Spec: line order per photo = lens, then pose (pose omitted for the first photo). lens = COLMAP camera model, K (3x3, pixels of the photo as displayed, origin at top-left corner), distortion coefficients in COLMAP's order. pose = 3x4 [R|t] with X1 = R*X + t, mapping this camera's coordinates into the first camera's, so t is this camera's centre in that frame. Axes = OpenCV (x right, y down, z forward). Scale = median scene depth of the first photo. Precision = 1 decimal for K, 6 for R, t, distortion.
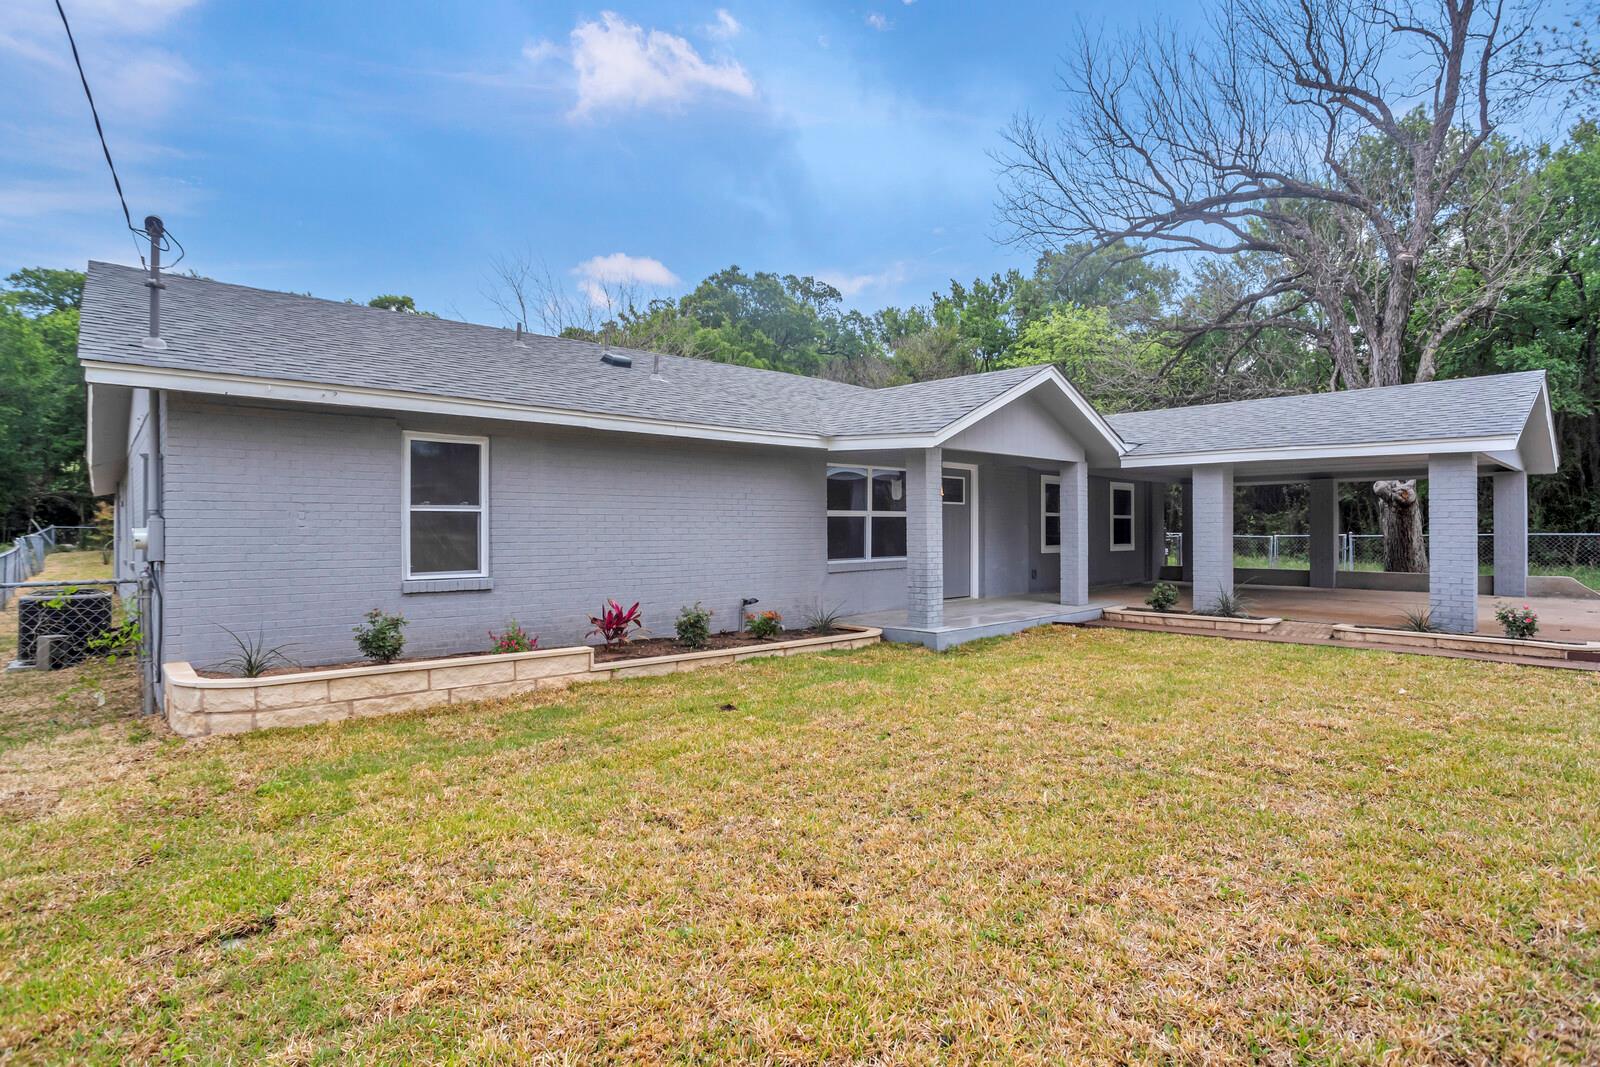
lens RADIAL K [[795.3, 0, 798.8], [0, 795.3, 539.2], [0, 0, 1]] dist [-0.070120, 0.024799]
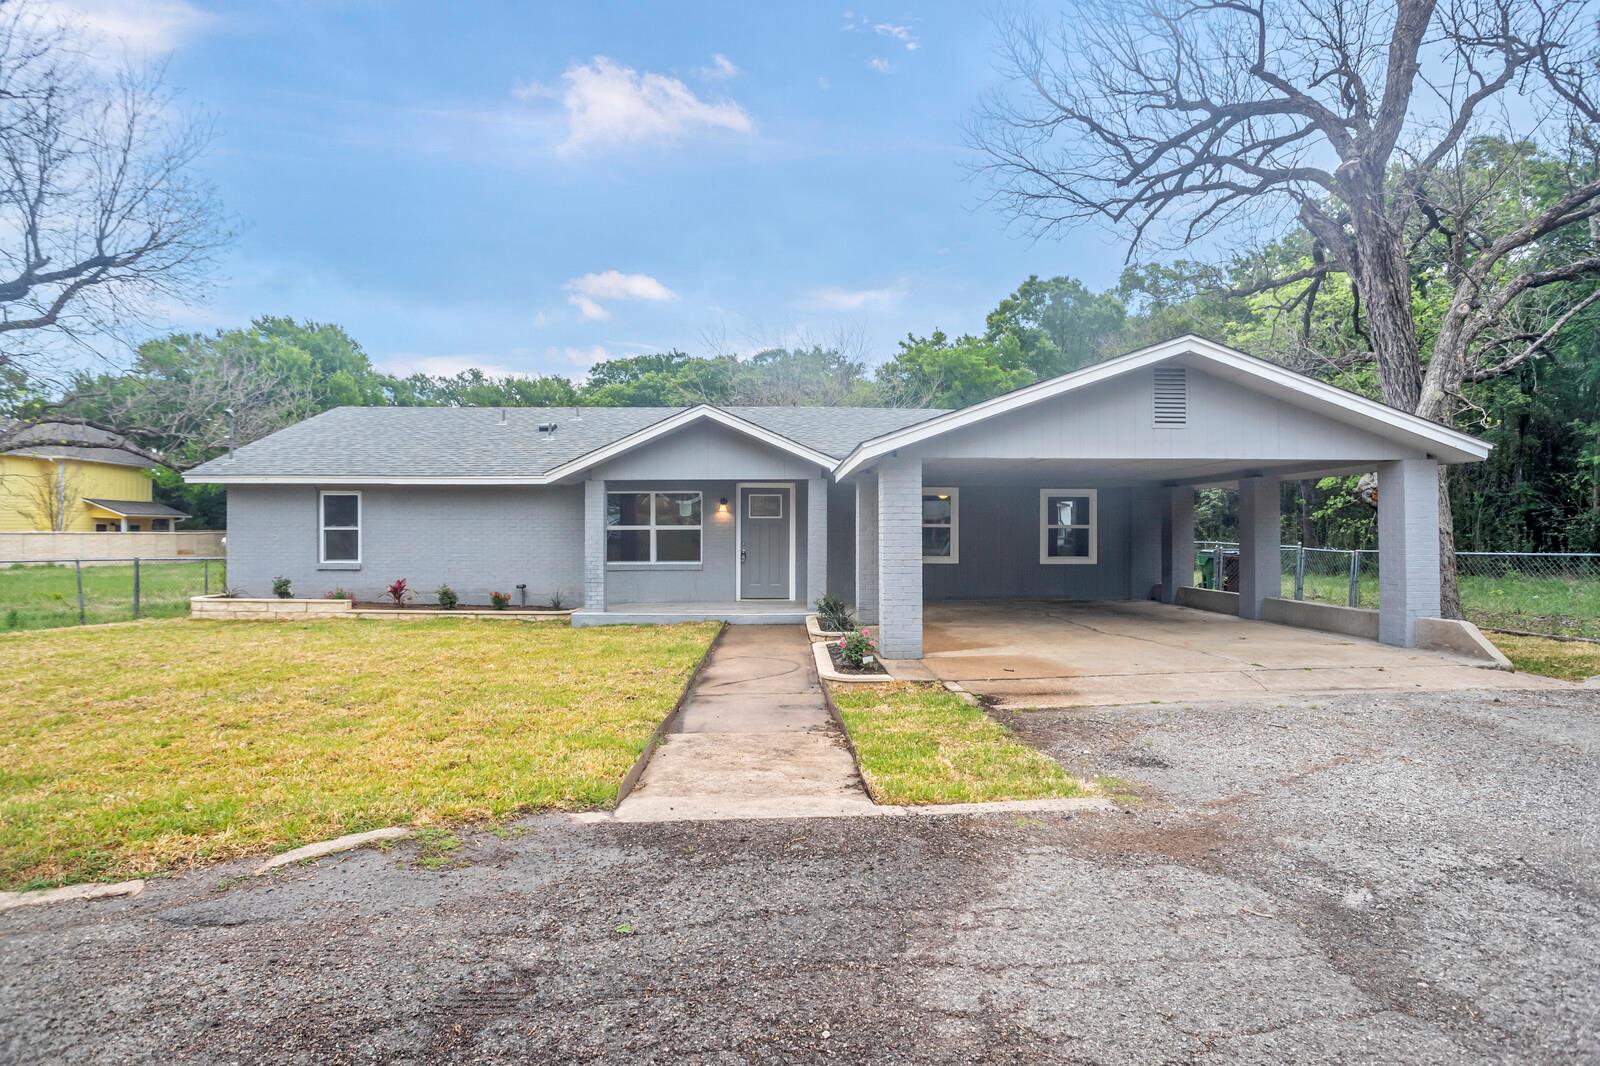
lens RADIAL K [[795.3, 0, 798.8], [0, 795.3, 538.7], [0, 0, 1]] dist [-0.070120, 0.024799]
pose [[0.756600, 0.006701, -0.653844, 1.609438], [-0.010619, 0.999942, -0.002040, -0.019325], [0.653792, 0.008487, 0.756627, 0.244175]]
